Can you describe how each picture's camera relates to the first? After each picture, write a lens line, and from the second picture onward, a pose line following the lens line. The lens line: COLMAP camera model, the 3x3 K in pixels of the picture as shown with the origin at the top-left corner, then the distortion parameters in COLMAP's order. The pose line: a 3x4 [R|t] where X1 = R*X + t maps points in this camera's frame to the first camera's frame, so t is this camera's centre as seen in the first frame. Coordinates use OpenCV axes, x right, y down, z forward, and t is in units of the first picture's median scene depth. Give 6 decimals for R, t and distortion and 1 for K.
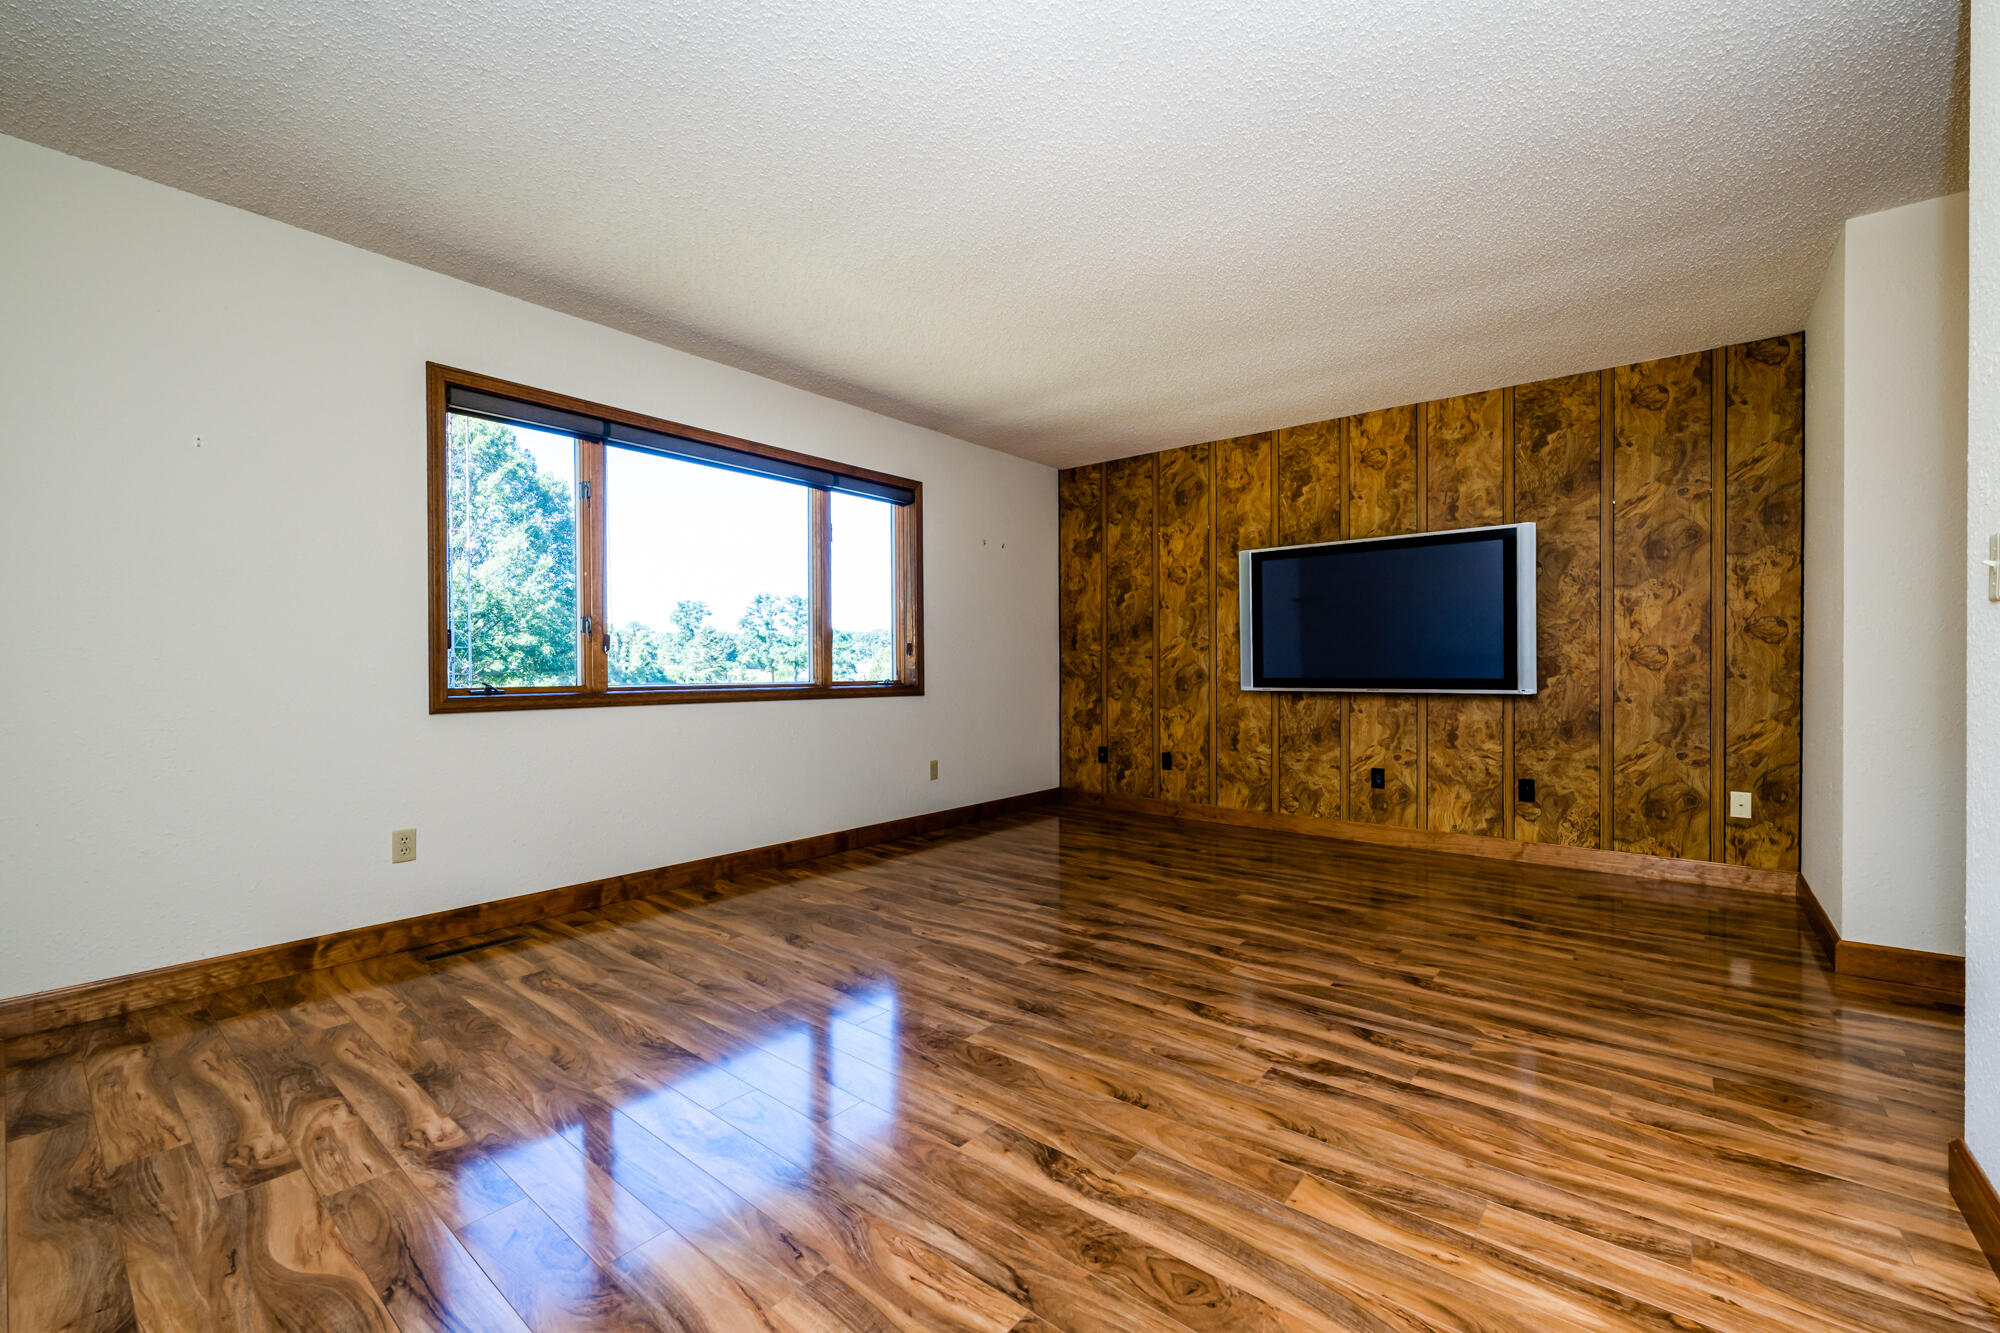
lens RADIAL K [[804.0, 0, 1000.1], [0, 804.0, 668.9], [0, 0, 1]] dist [-0.000560, -0.000032]
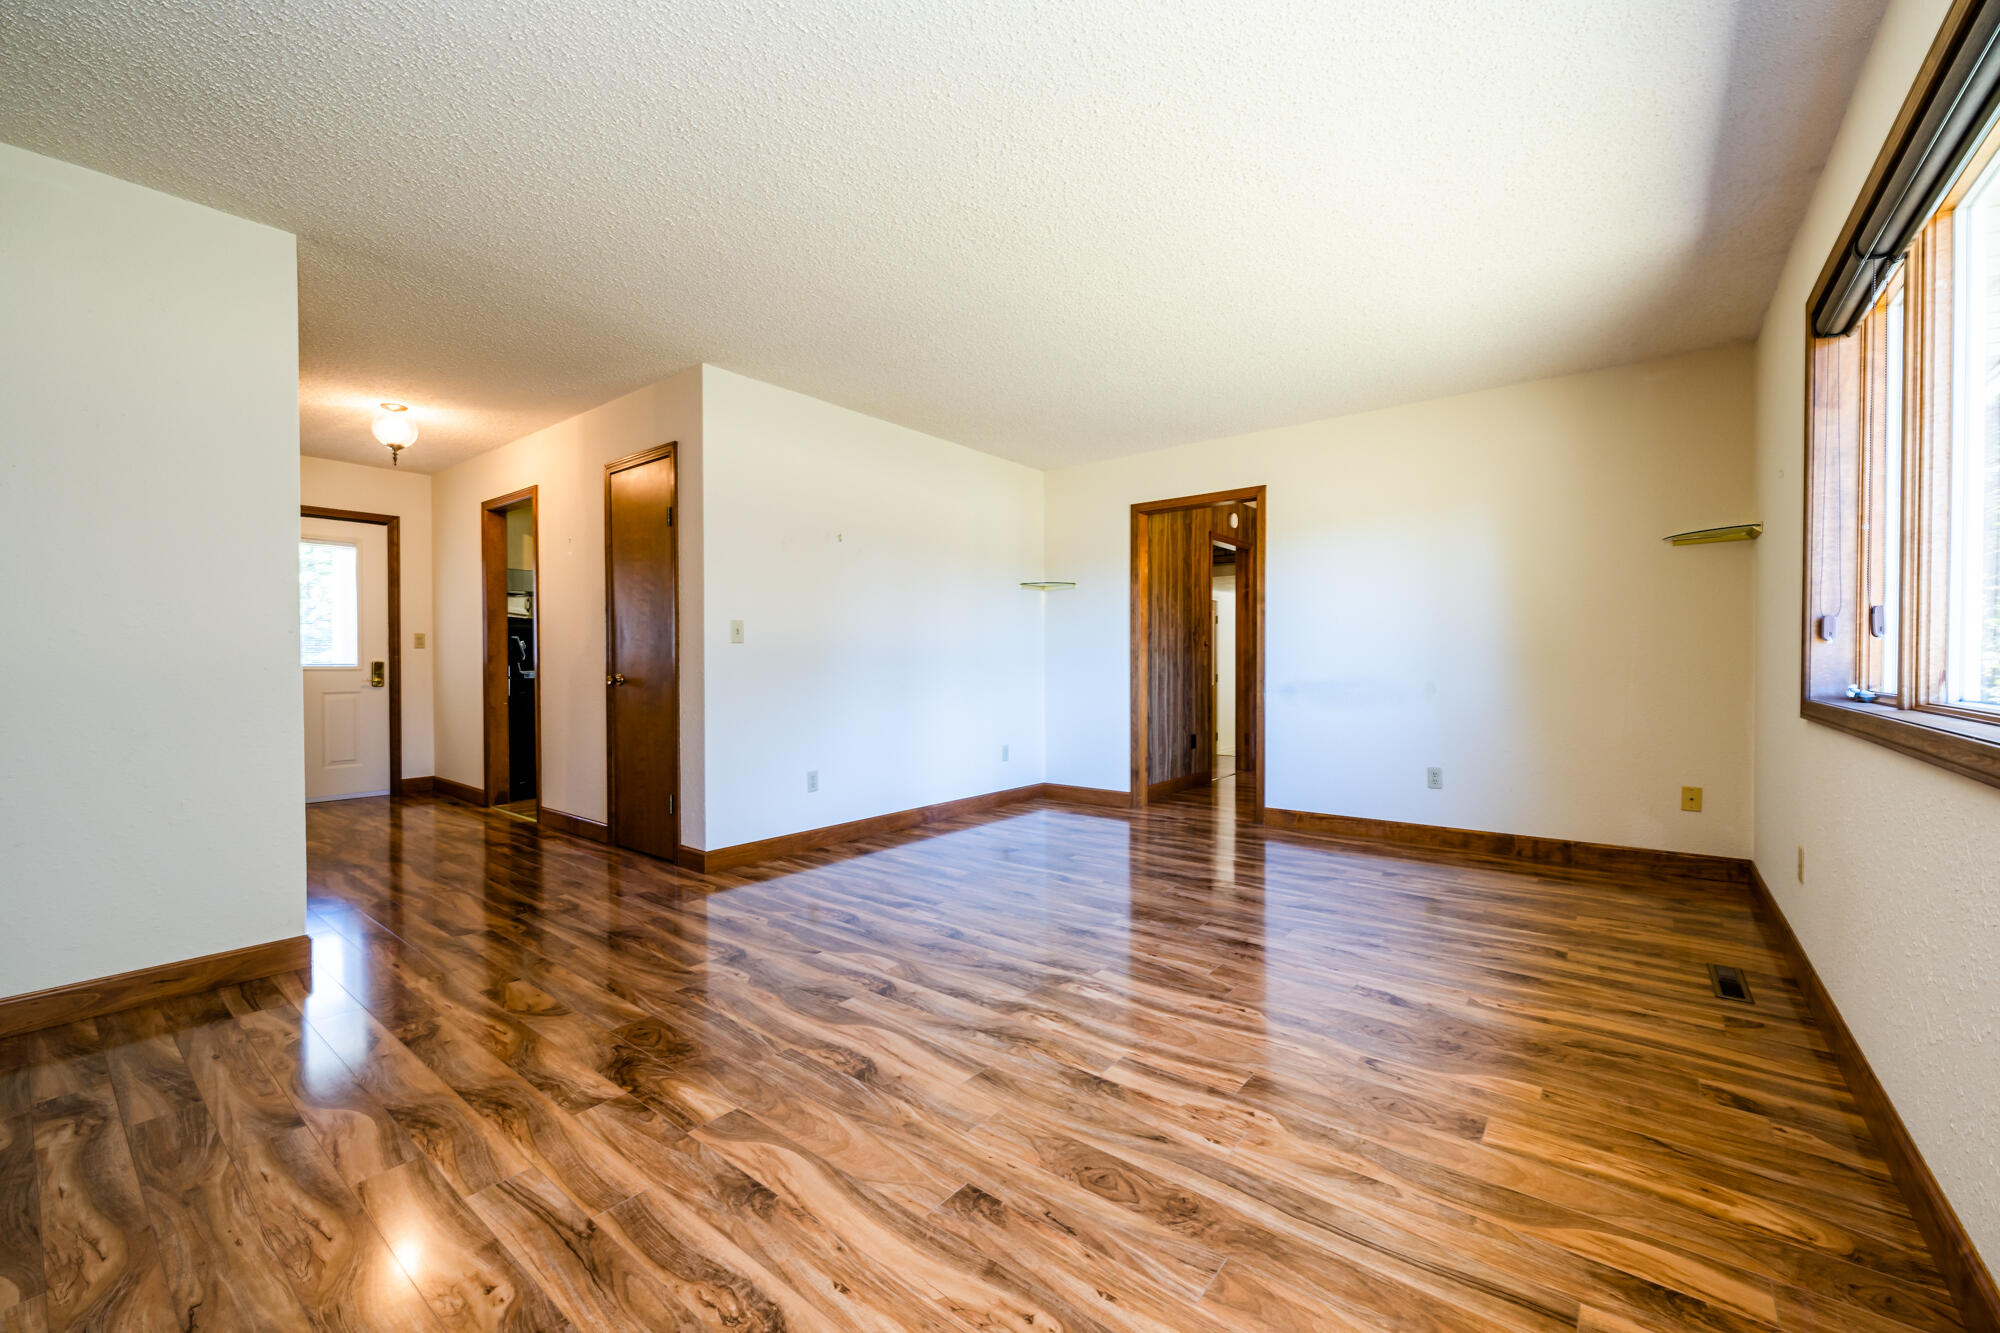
lens RADIAL K [[804.0, 0, 1000.1], [0, 804.0, 669.8], [0, 0, 1]] dist [-0.000560, -0.000032]
pose [[-0.999902, 0.003695, -0.013537, 0.156662], [0.003516, 0.999906, 0.013238, -0.010247], [0.013585, 0.013189, -0.999821, 1.870853]]
